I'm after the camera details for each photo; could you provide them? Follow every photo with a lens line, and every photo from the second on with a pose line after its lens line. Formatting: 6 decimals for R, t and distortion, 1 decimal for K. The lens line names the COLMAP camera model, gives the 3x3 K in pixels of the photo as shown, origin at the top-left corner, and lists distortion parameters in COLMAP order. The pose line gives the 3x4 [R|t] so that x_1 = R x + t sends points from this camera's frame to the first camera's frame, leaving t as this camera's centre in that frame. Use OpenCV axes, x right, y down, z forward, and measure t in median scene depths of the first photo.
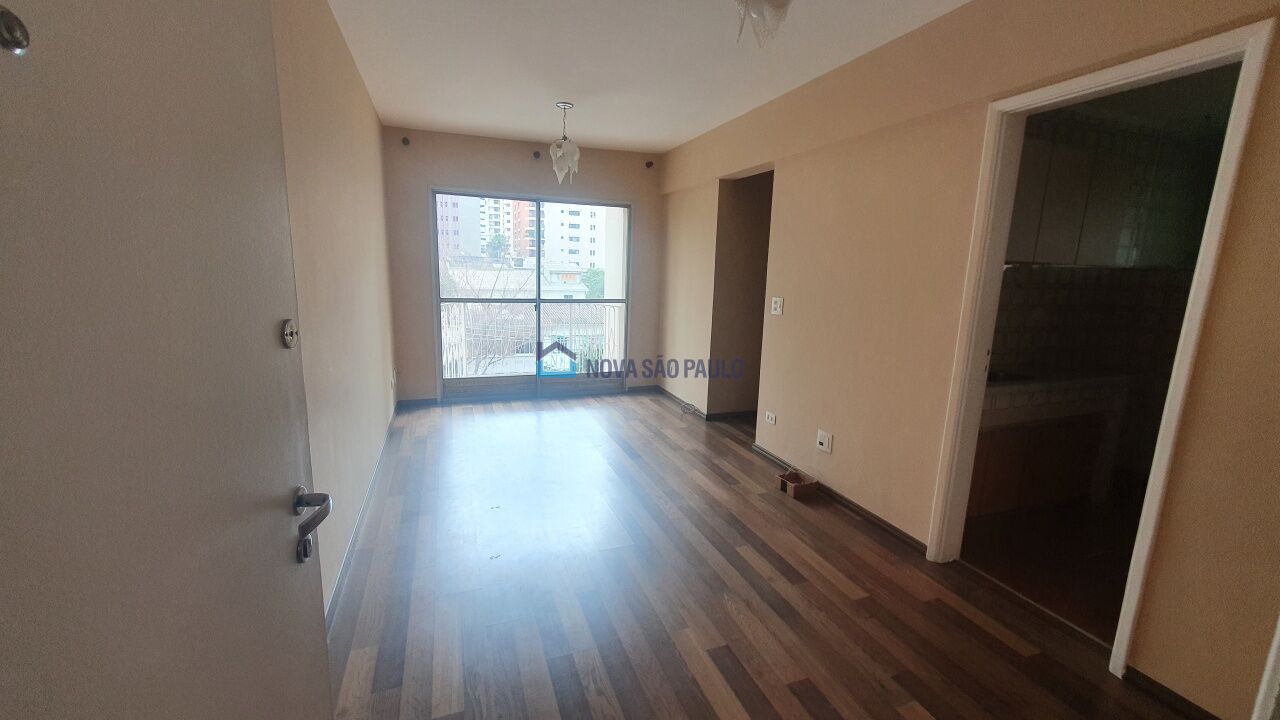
lens RADIAL K [[508.7, 0, 641.3], [0, 508.7, 358.9], [0, 0, 1]] dist [0.003671, 0.000123]
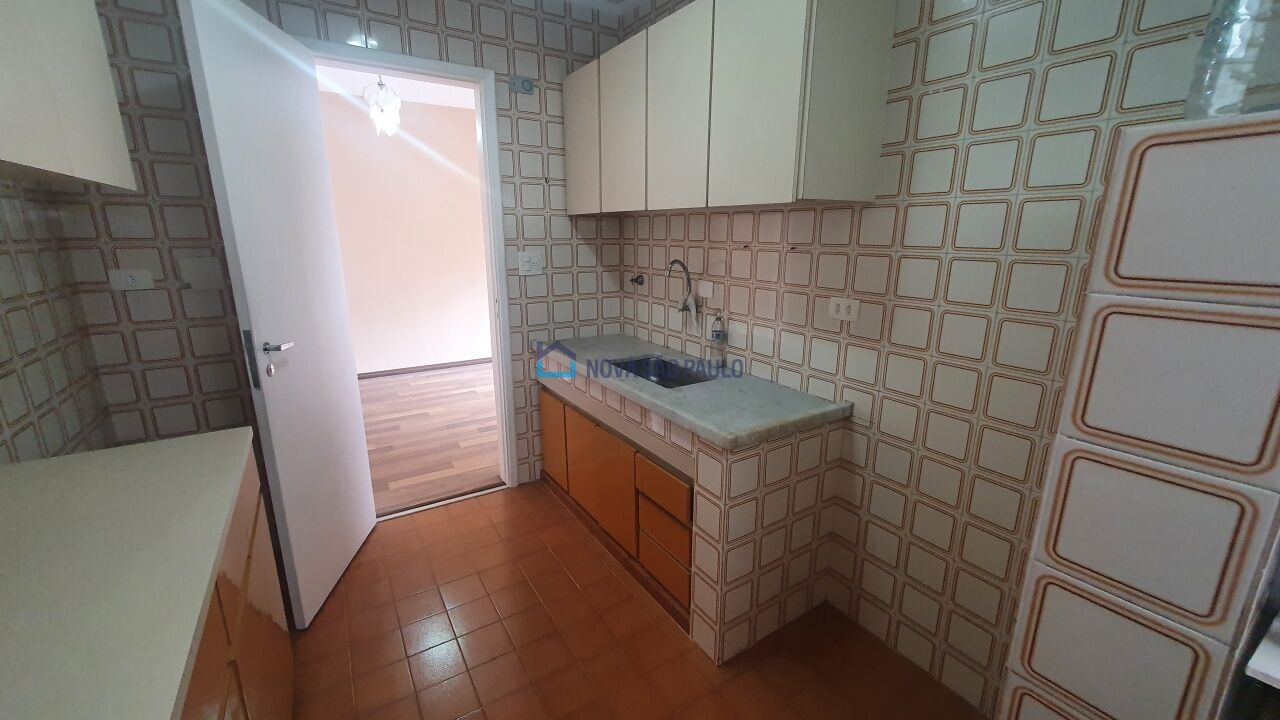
lens RADIAL K [[508.7, 0, 642.6], [0, 508.7, 356.9], [0, 0, 1]] dist [0.003671, 0.000123]
pose [[0.204551, 0.211742, -0.955680, 2.054770], [-0.179309, 0.967908, 0.176073, -0.167274], [0.962293, 0.135346, 0.235954, 1.186120]]
